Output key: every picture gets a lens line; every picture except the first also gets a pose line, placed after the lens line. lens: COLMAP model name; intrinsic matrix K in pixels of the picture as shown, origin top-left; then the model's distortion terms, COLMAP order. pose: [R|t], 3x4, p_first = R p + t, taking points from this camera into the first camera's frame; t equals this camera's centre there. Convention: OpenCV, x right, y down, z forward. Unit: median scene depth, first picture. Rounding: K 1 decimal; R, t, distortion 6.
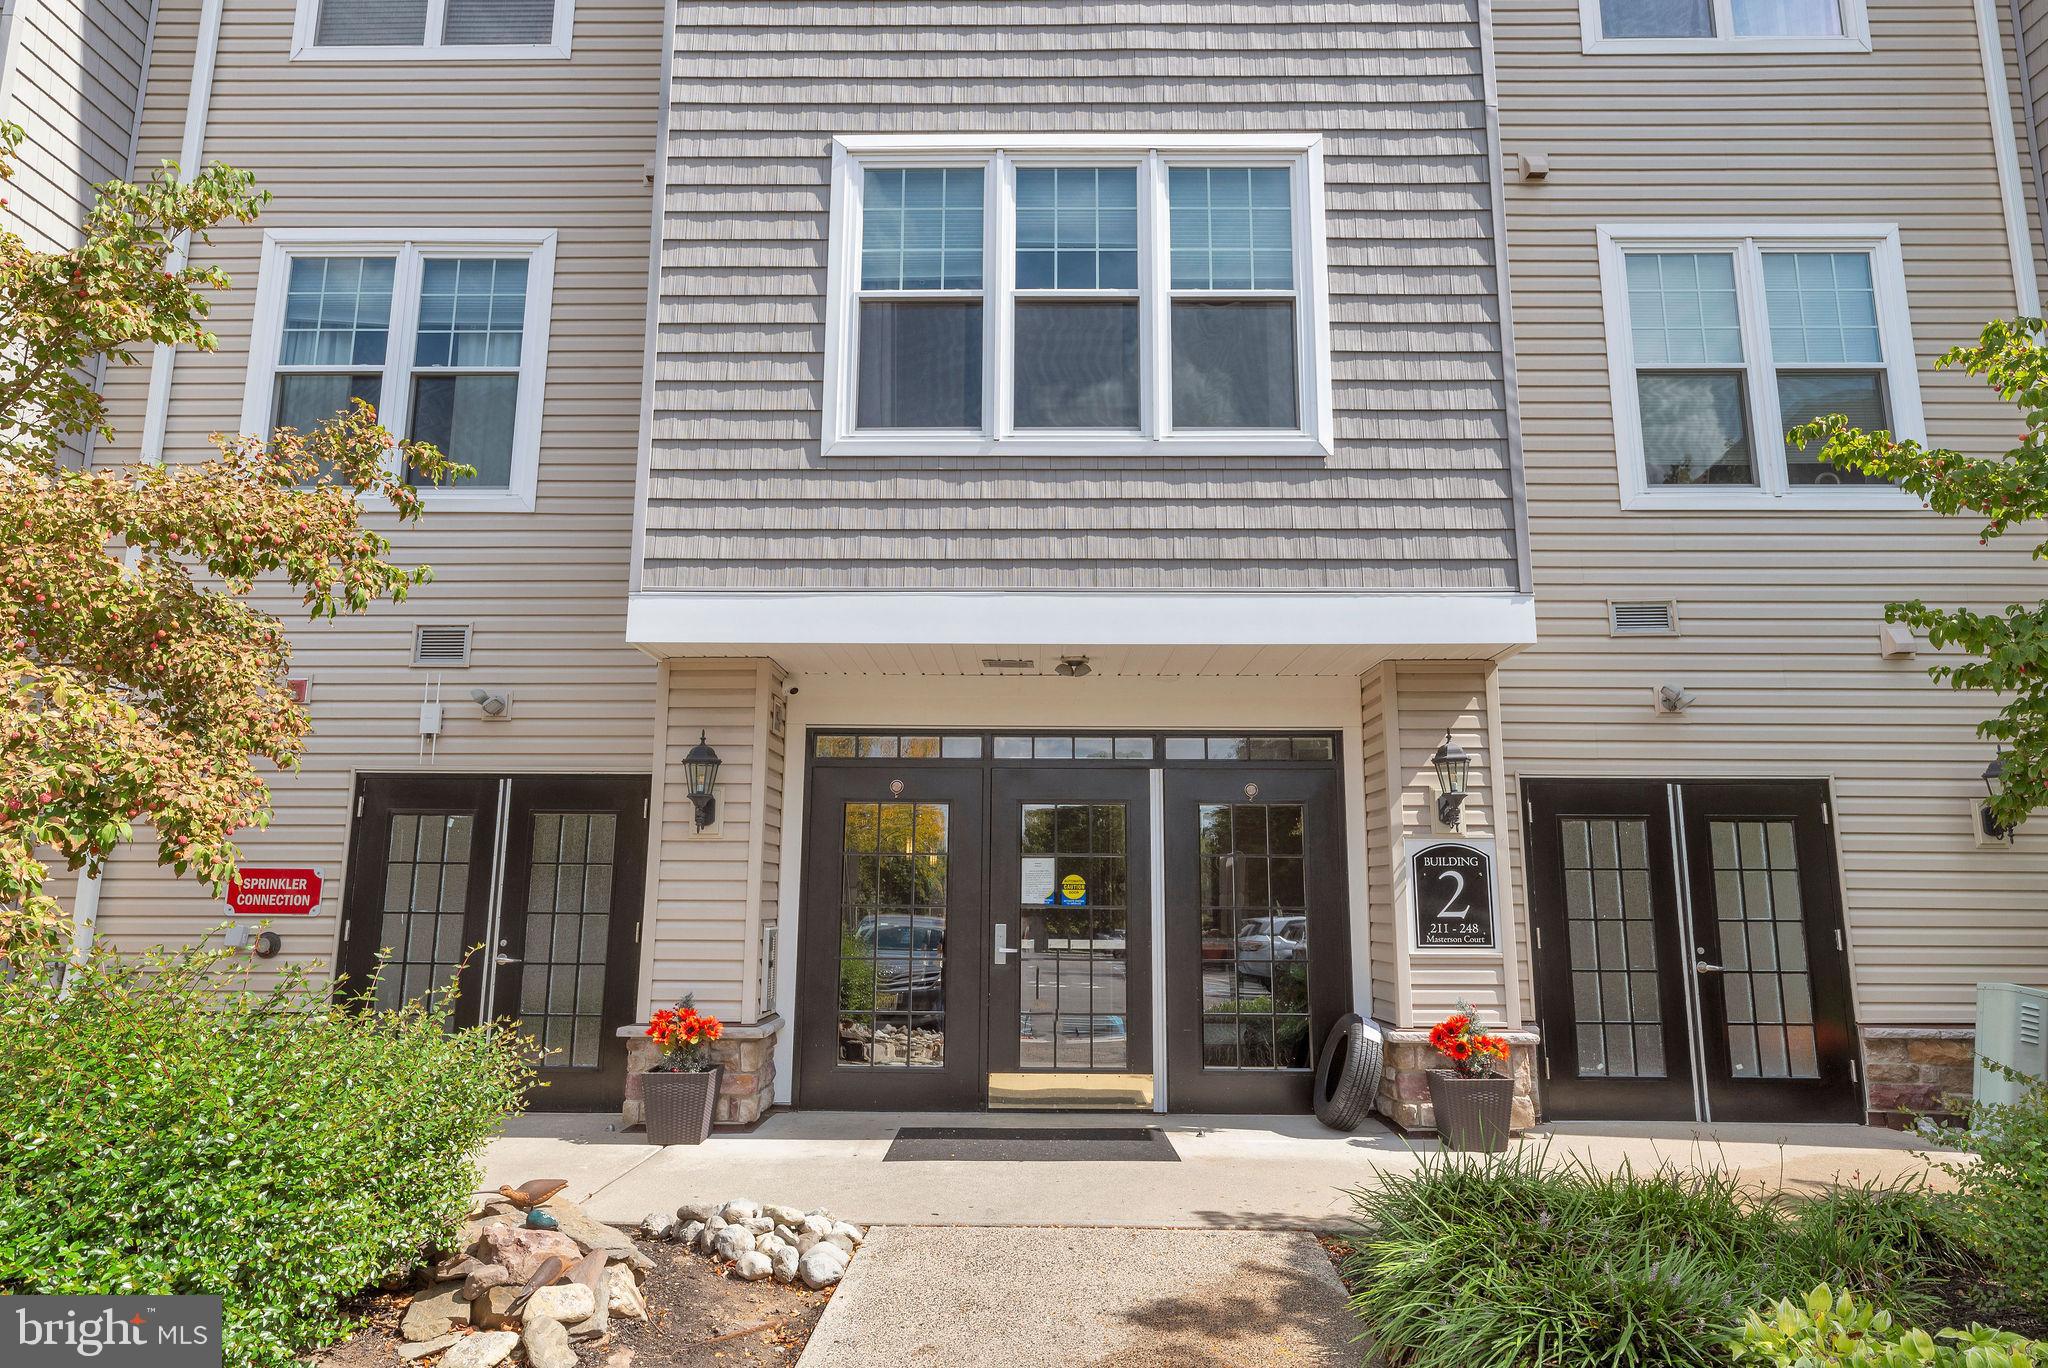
lens RADIAL K [[1099.2, 0, 1026.5], [0, 1099.2, 730.2], [0, 0, 1]] dist [-0.000832, 0.000026]
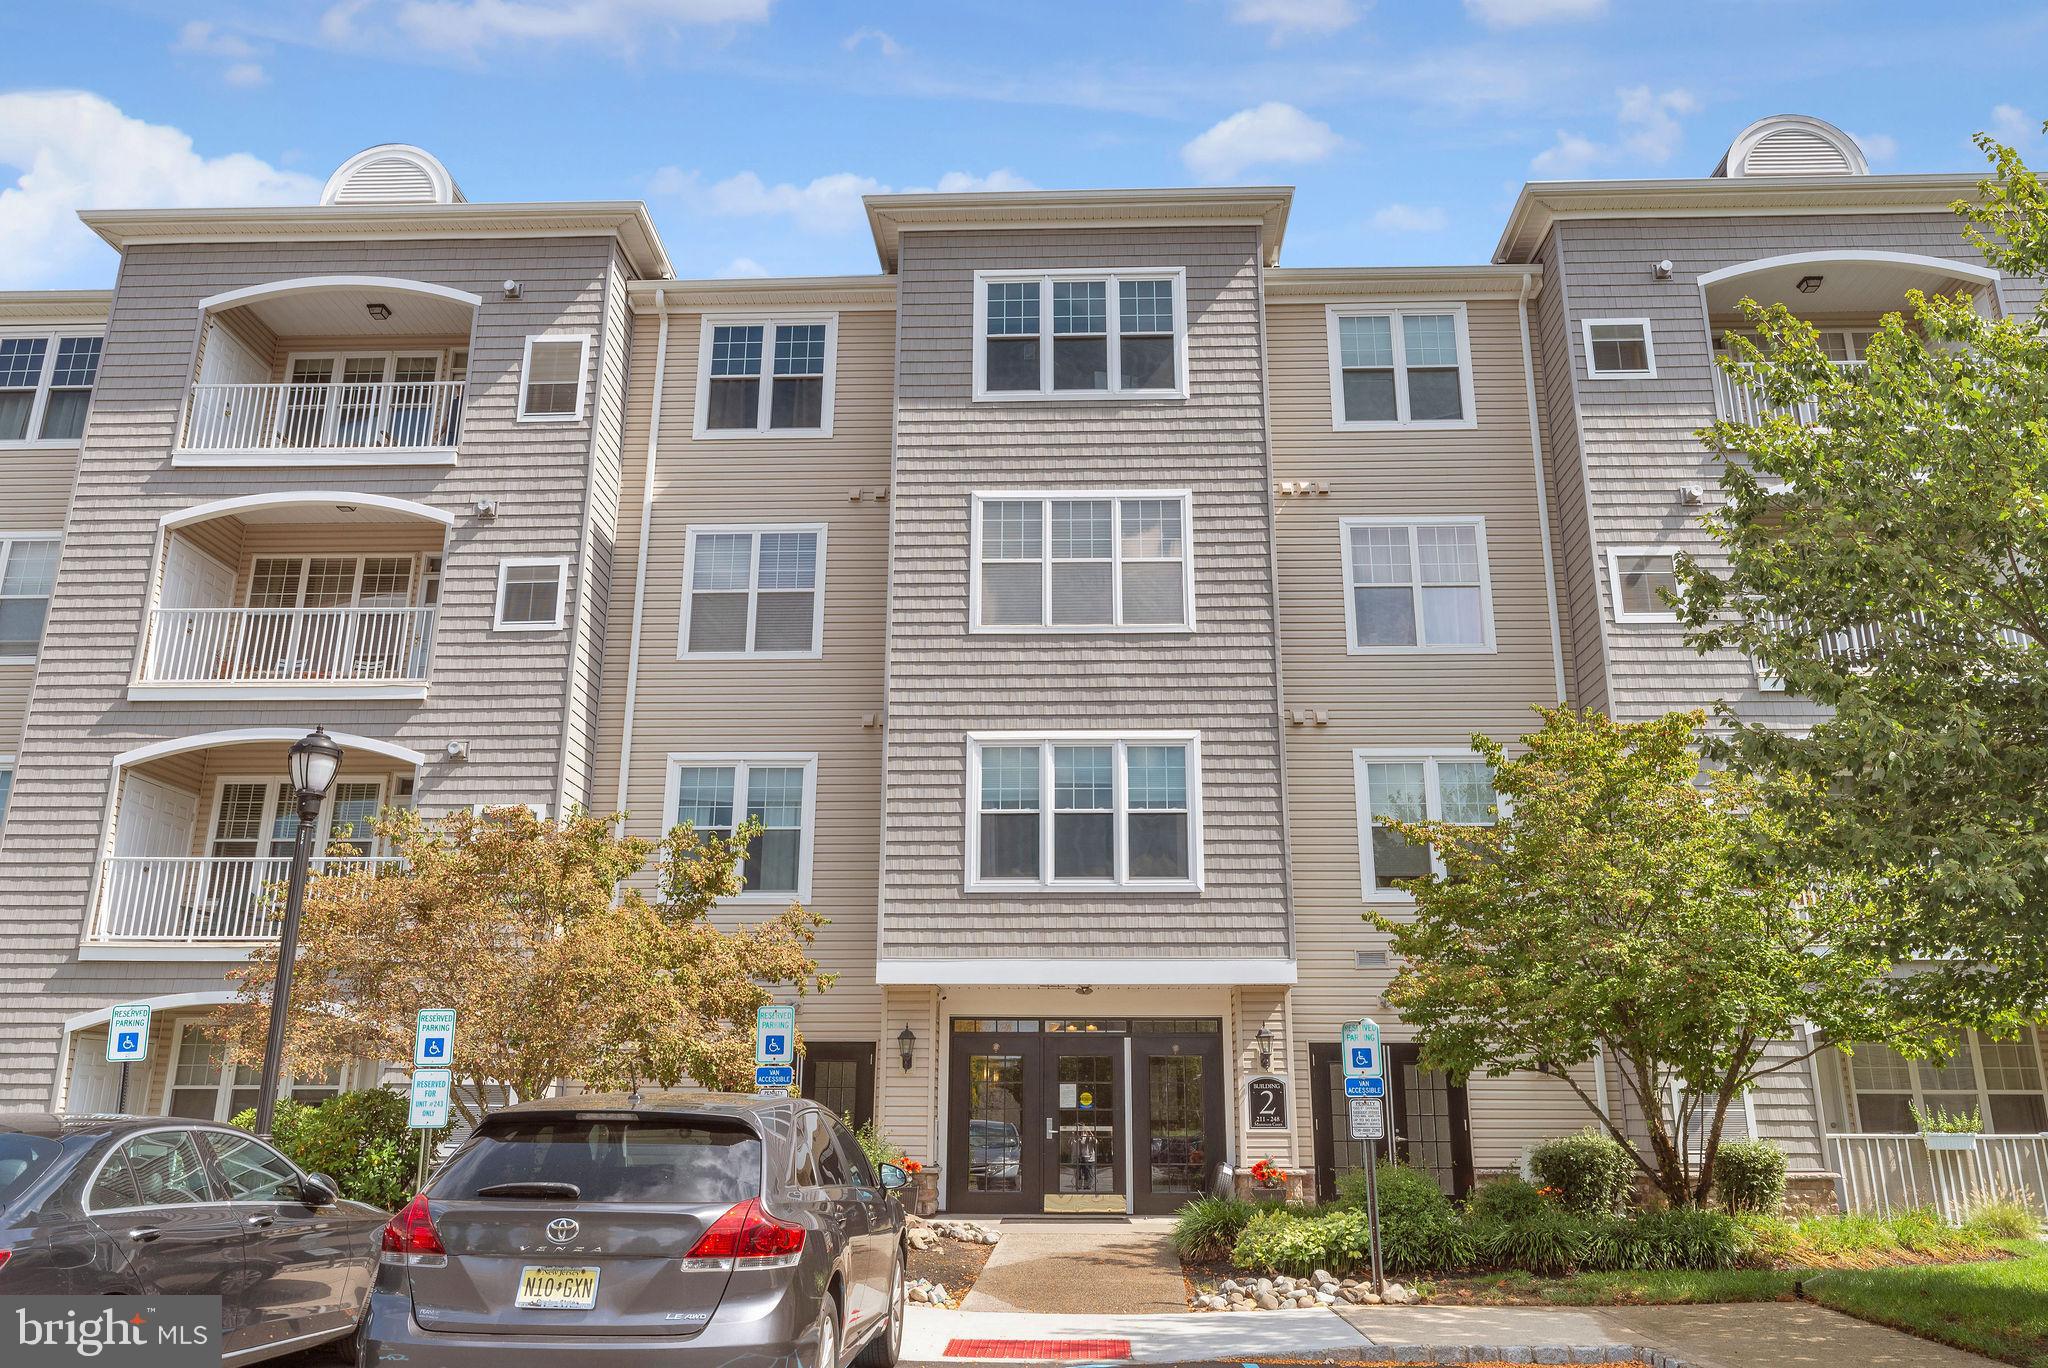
lens RADIAL K [[1508.7, 0, 1024.0], [0, 1508.7, 684.0], [0, 0, 1]] dist [-0.005953, -0.000369]
pose [[0.999713, -0.008087, -0.022538, -0.001803], [0.005274, 0.992493, -0.122186, -0.285890], [0.023357, 0.122032, 0.992251, -1.909192]]
